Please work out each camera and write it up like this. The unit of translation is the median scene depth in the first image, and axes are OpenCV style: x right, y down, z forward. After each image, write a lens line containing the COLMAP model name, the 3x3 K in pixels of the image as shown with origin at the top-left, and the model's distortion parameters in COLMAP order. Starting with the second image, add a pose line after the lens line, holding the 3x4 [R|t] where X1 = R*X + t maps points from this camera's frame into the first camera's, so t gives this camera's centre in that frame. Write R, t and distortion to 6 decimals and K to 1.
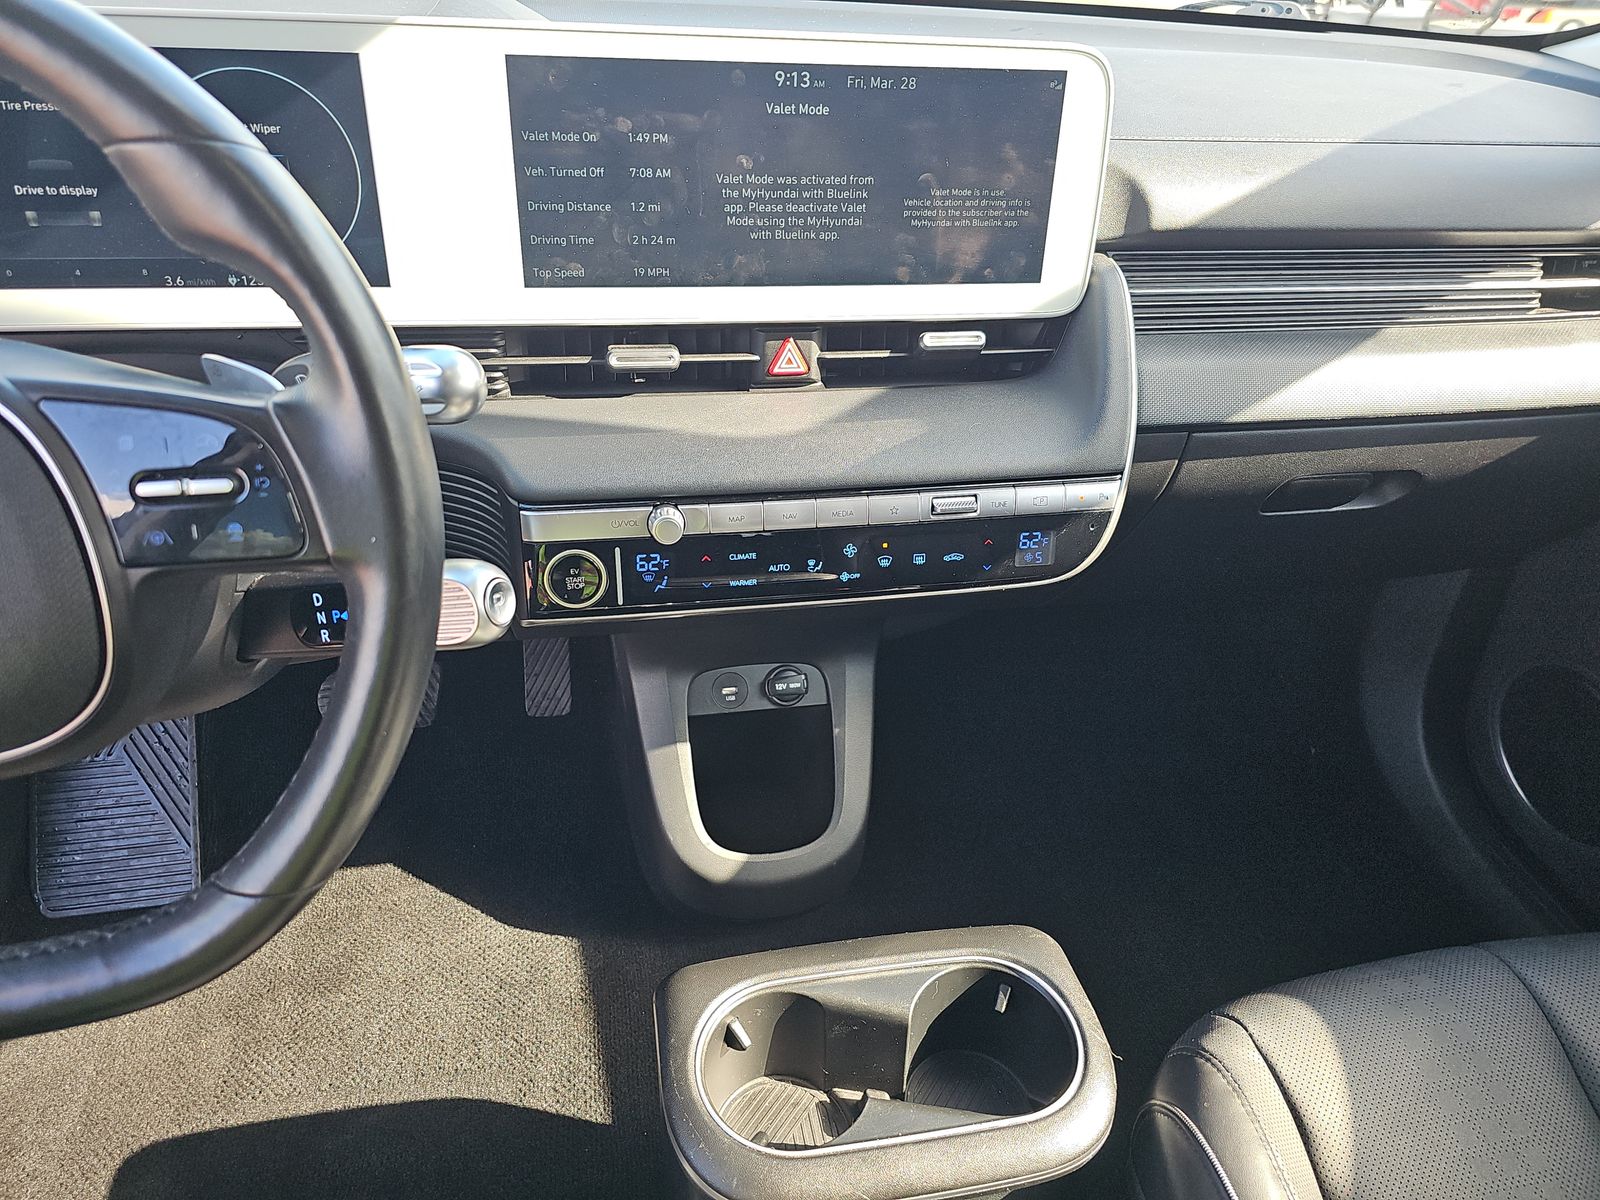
lens RADIAL K [[1028.7, 0, 803.8], [0, 1028.7, 595.5], [0, 0, 1]] dist [0.052170, -0.042977]
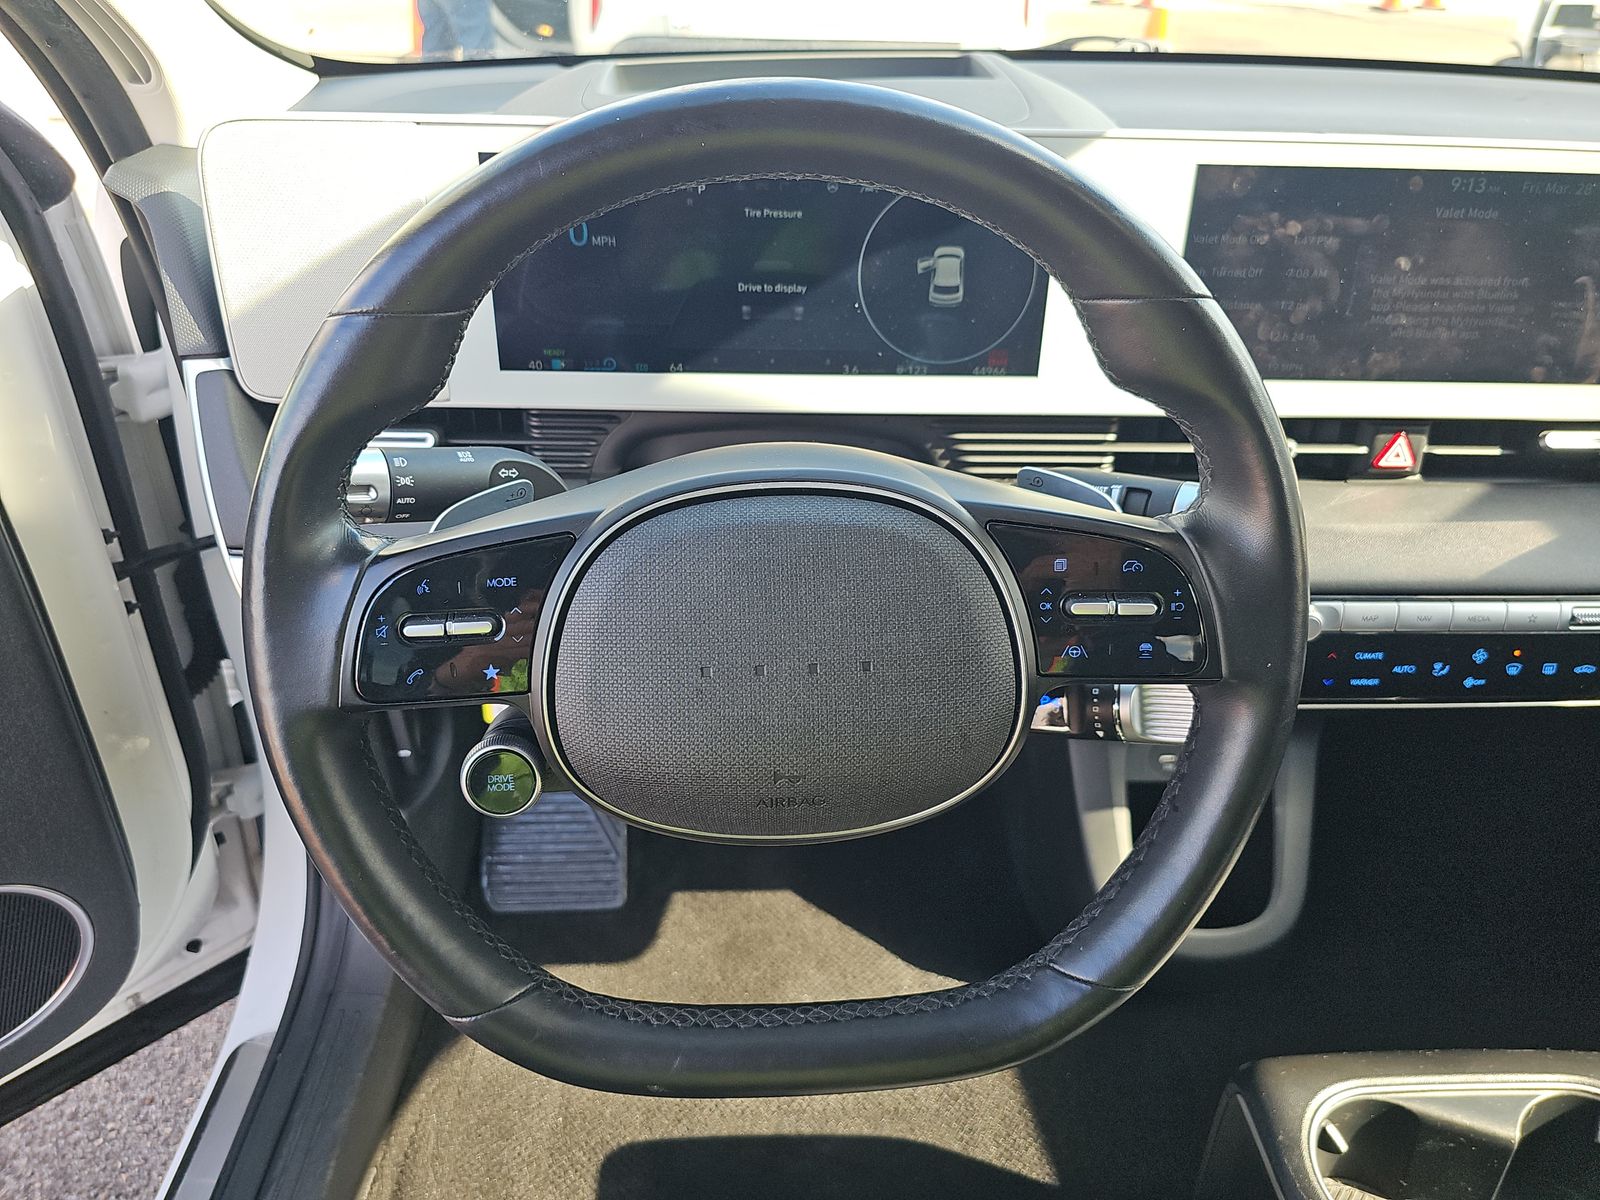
lens RADIAL K [[1042.3, 0, 801.8], [0, 1042.3, 586.4], [0, 0, 1]] dist [0.021119, -0.030681]
pose [[0.988684, 0.062008, -0.136599, -0.454720], [-0.064669, 0.997792, -0.015123, -0.052973], [0.135359, 0.023785, 0.990511, -0.066166]]
